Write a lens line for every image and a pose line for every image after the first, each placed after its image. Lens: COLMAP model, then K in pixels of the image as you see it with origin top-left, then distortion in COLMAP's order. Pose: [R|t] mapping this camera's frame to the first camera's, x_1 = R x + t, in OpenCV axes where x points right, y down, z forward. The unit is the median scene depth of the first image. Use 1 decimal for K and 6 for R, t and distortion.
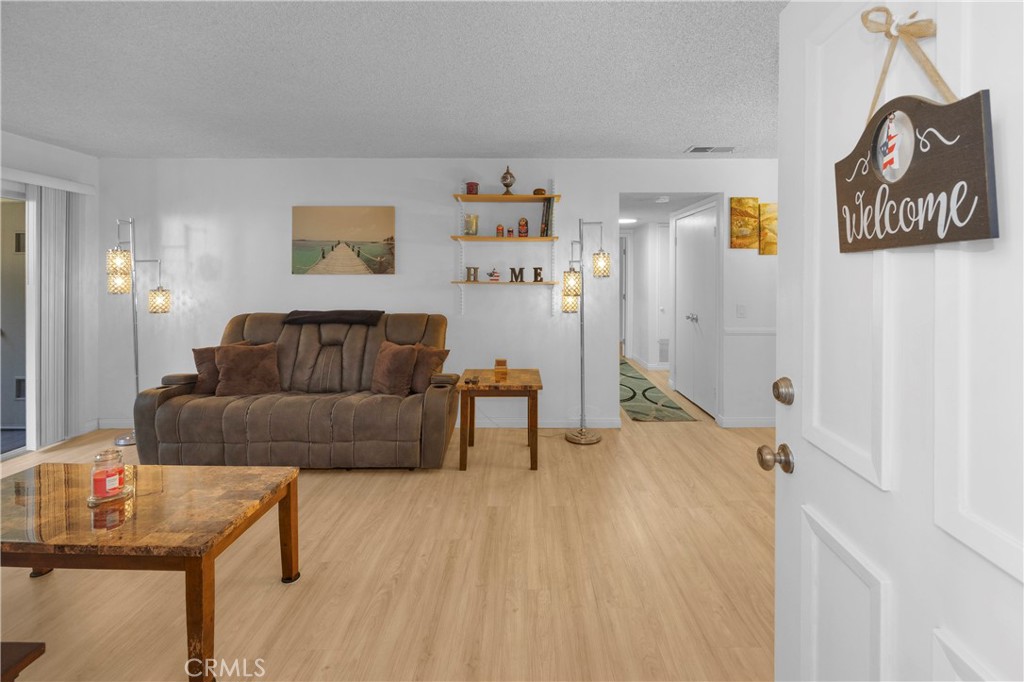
lens RADIAL K [[456.1, 0, 513.8], [0, 456.1, 276.0], [0, 0, 1]] dist [0.001296, 0.000014]
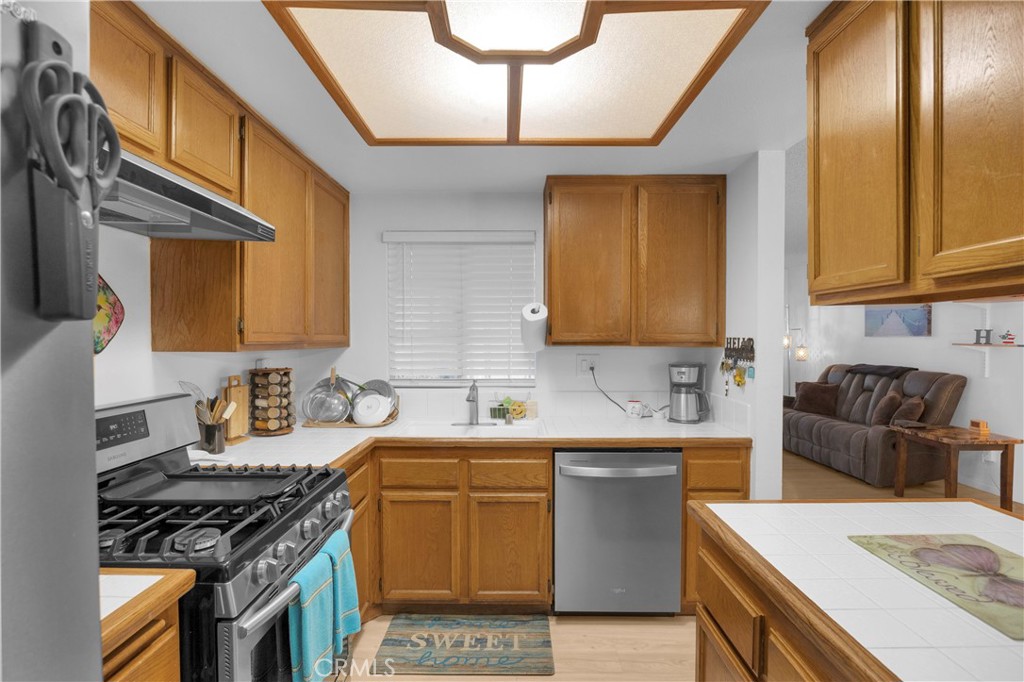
lens RADIAL K [[498.5, 0, 512.0], [0, 498.5, 341.0], [0, 0, 1]] dist [-0.004173, -0.001128]
pose [[-0.004082, 0.007111, -0.999966, 0.972250], [0.003600, 0.999968, 0.007096, -0.005533], [0.999985, -0.003571, -0.004107, -0.025563]]
